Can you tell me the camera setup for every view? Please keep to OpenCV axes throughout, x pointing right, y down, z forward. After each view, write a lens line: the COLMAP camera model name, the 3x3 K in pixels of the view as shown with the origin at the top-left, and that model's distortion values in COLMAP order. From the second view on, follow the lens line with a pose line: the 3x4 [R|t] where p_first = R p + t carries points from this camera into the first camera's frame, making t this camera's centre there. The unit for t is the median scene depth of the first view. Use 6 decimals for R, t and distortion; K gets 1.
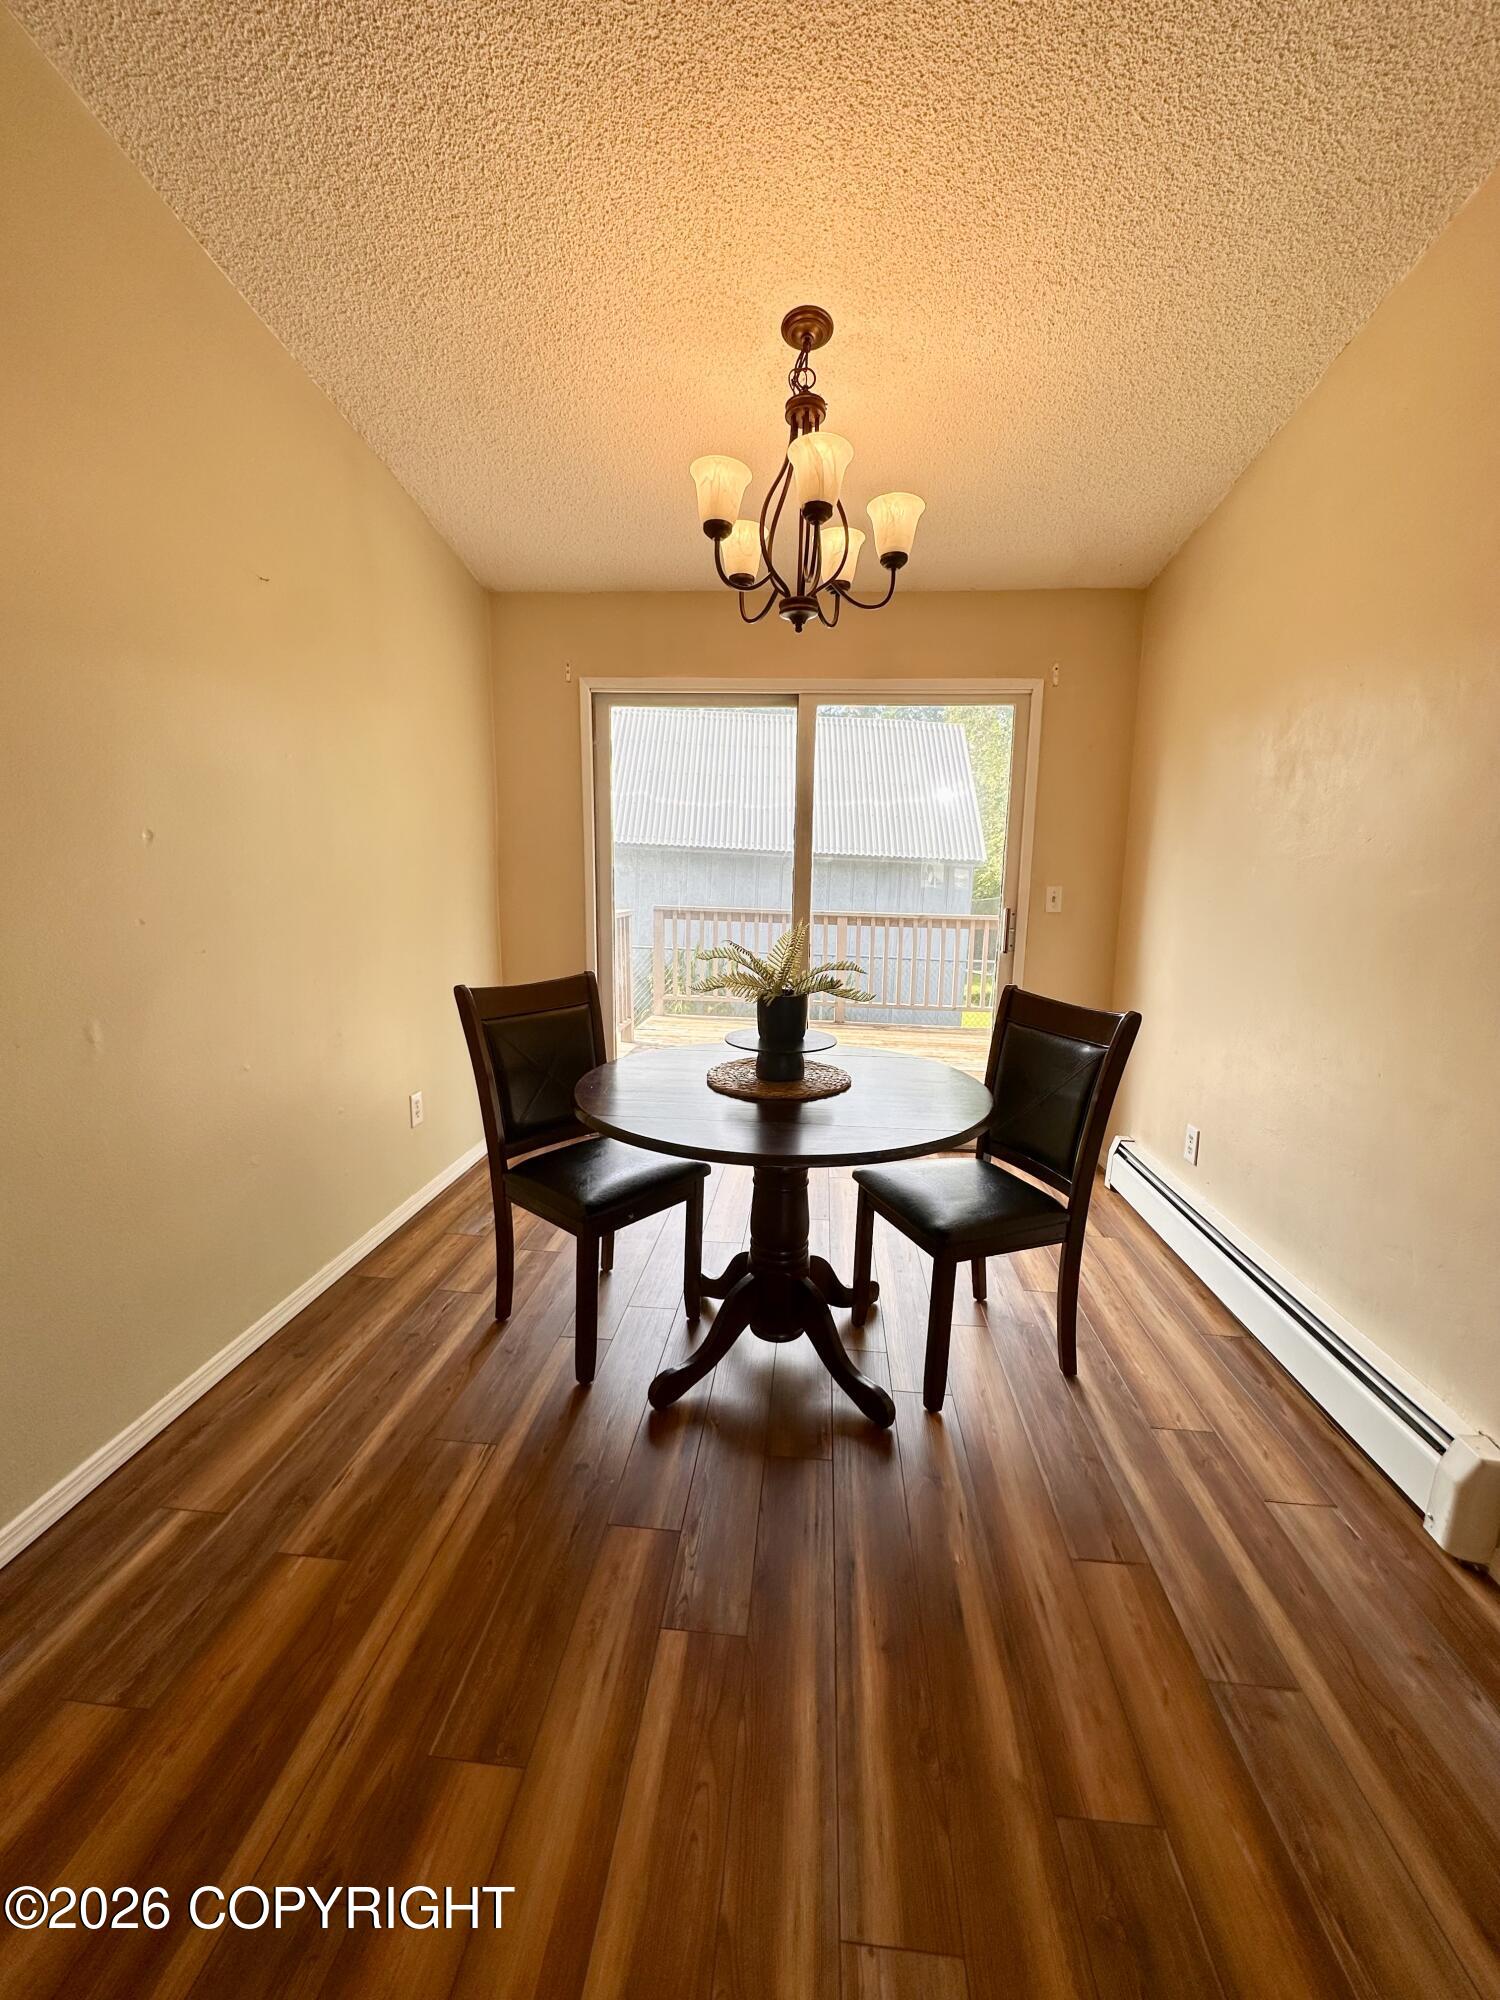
lens RADIAL K [[795.1, 0, 750.1], [0, 795.1, 998.4], [0, 0, 1]] dist [-0.006361, 0.001065]
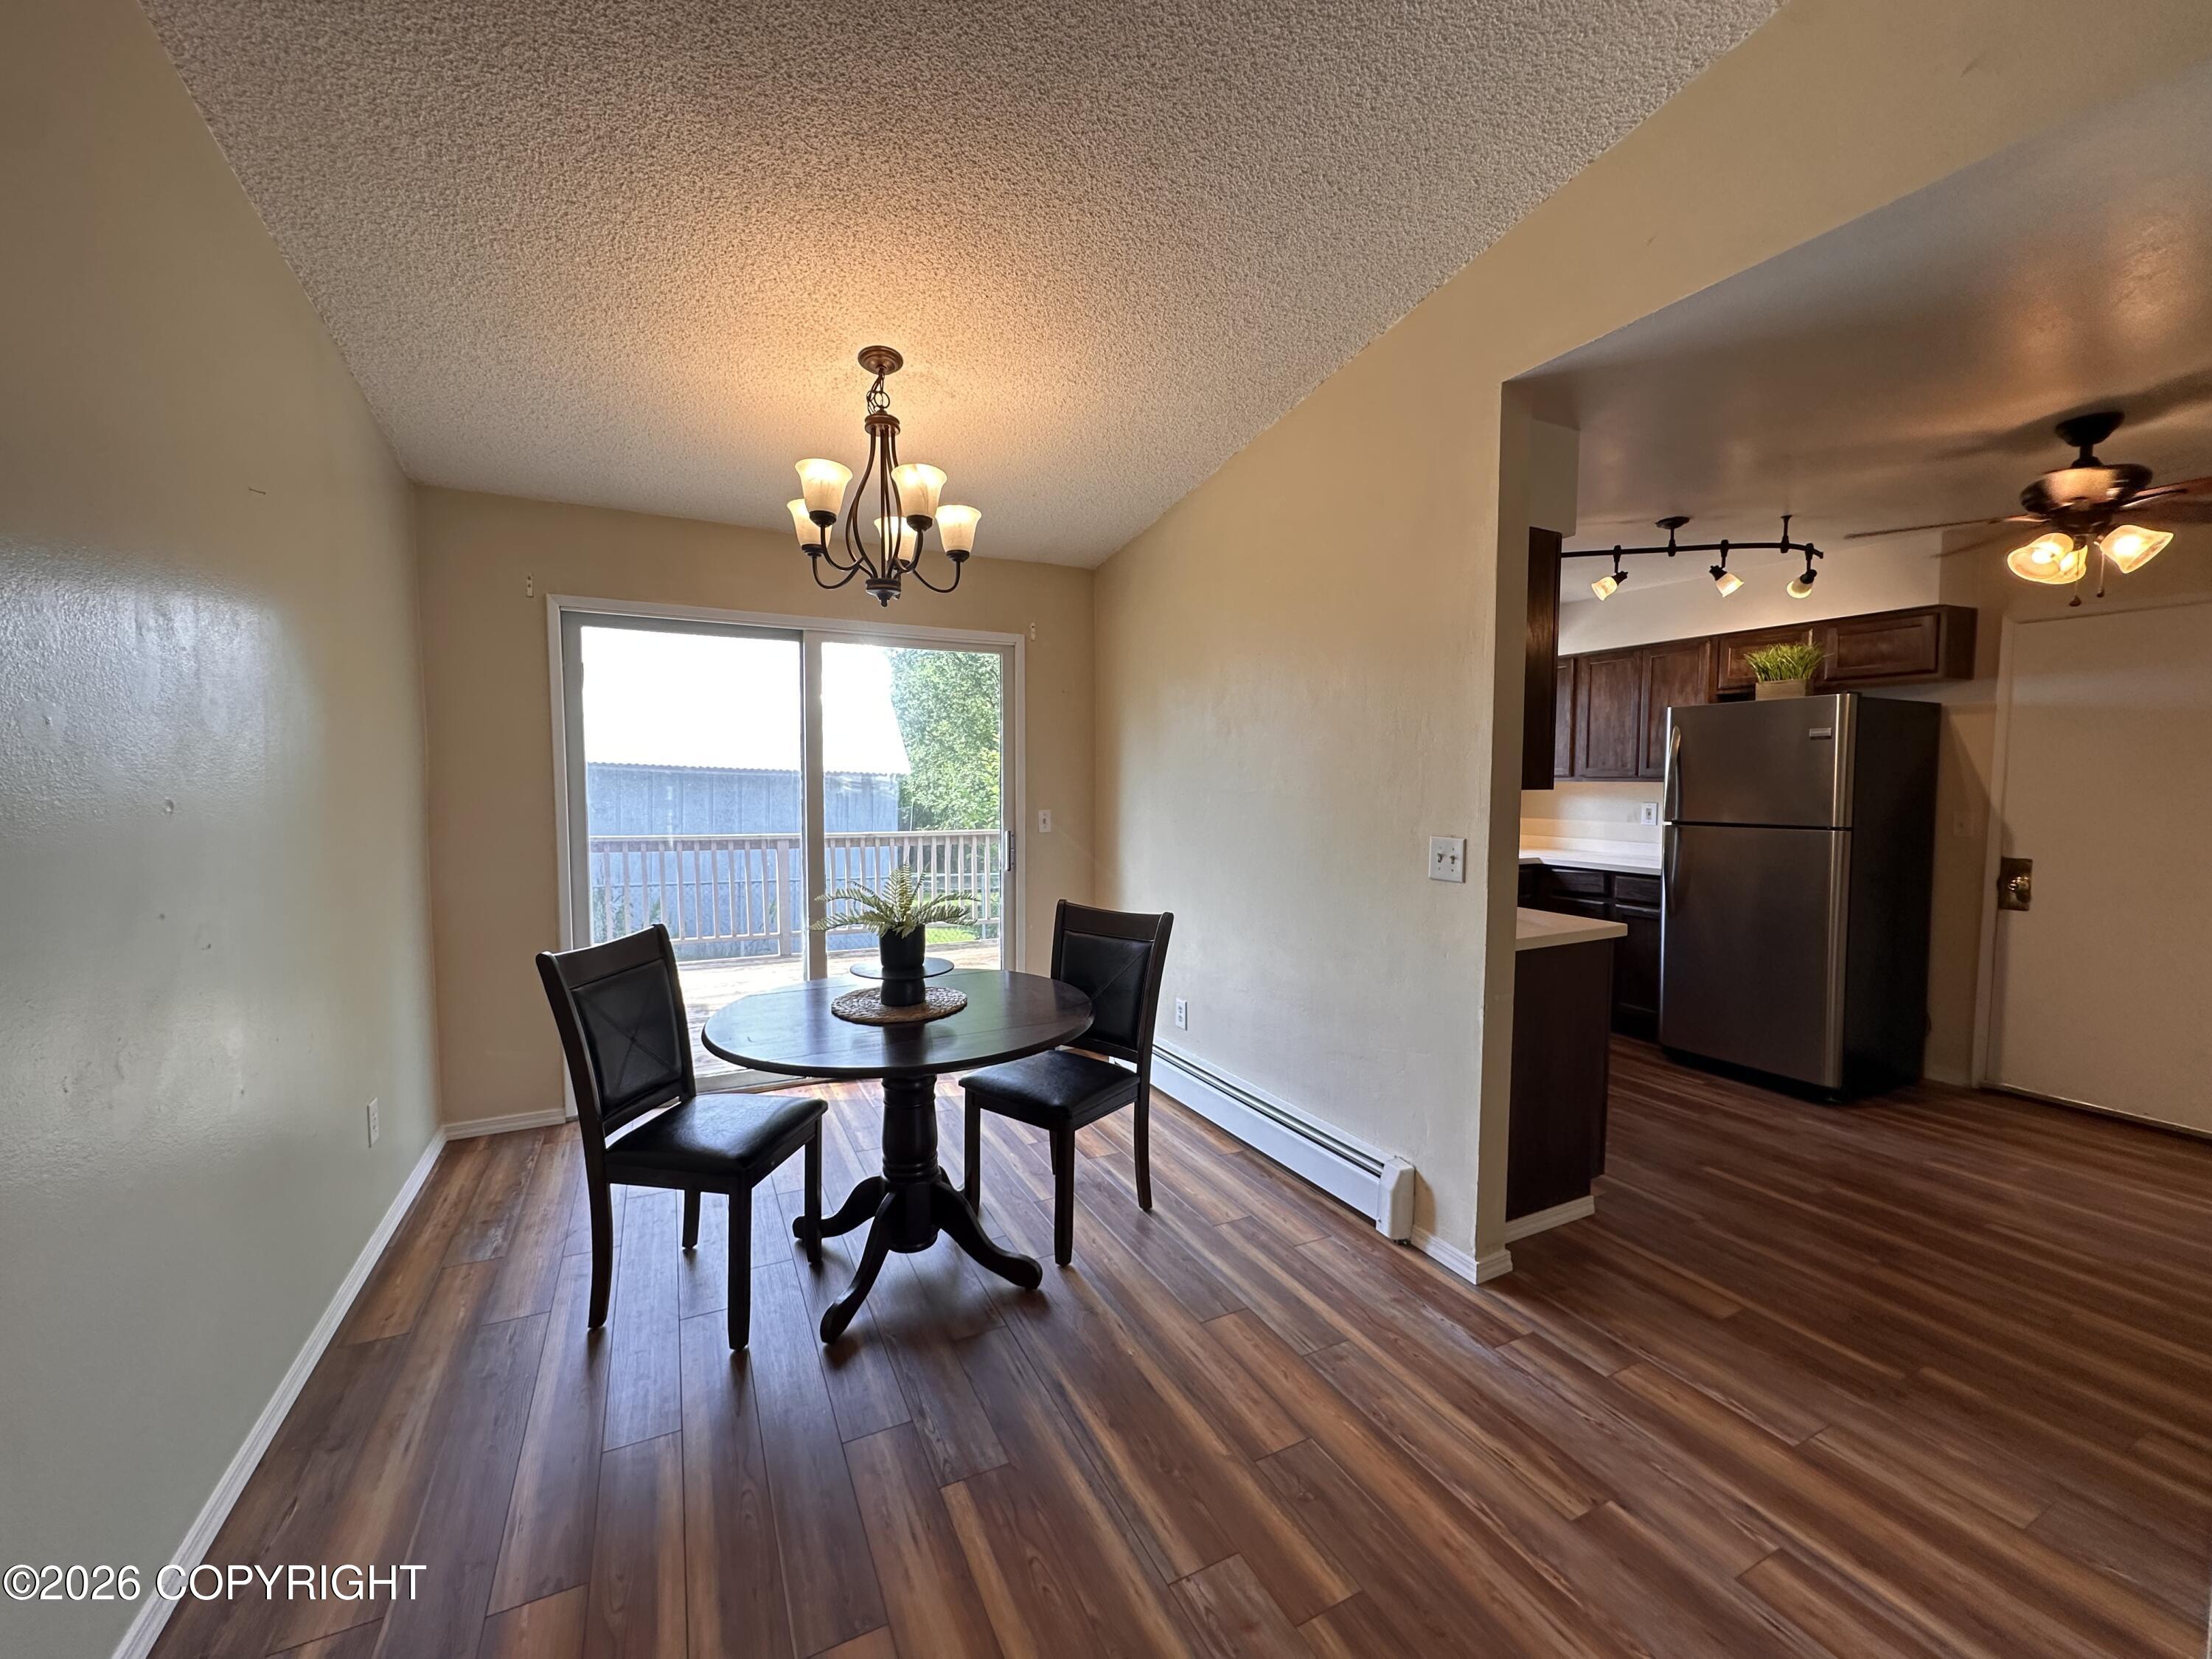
lens RADIAL K [[879.4, 0, 1103.3], [0, 879.4, 828.5], [0, 0, 1]] dist [-0.006361, 0.001065]
pose [[0.851114, -0.043804, 0.523150, -0.379312], [0.095507, 0.992803, -0.072252, -0.027106], [-0.516220, 0.111459, 0.849172, -0.216120]]
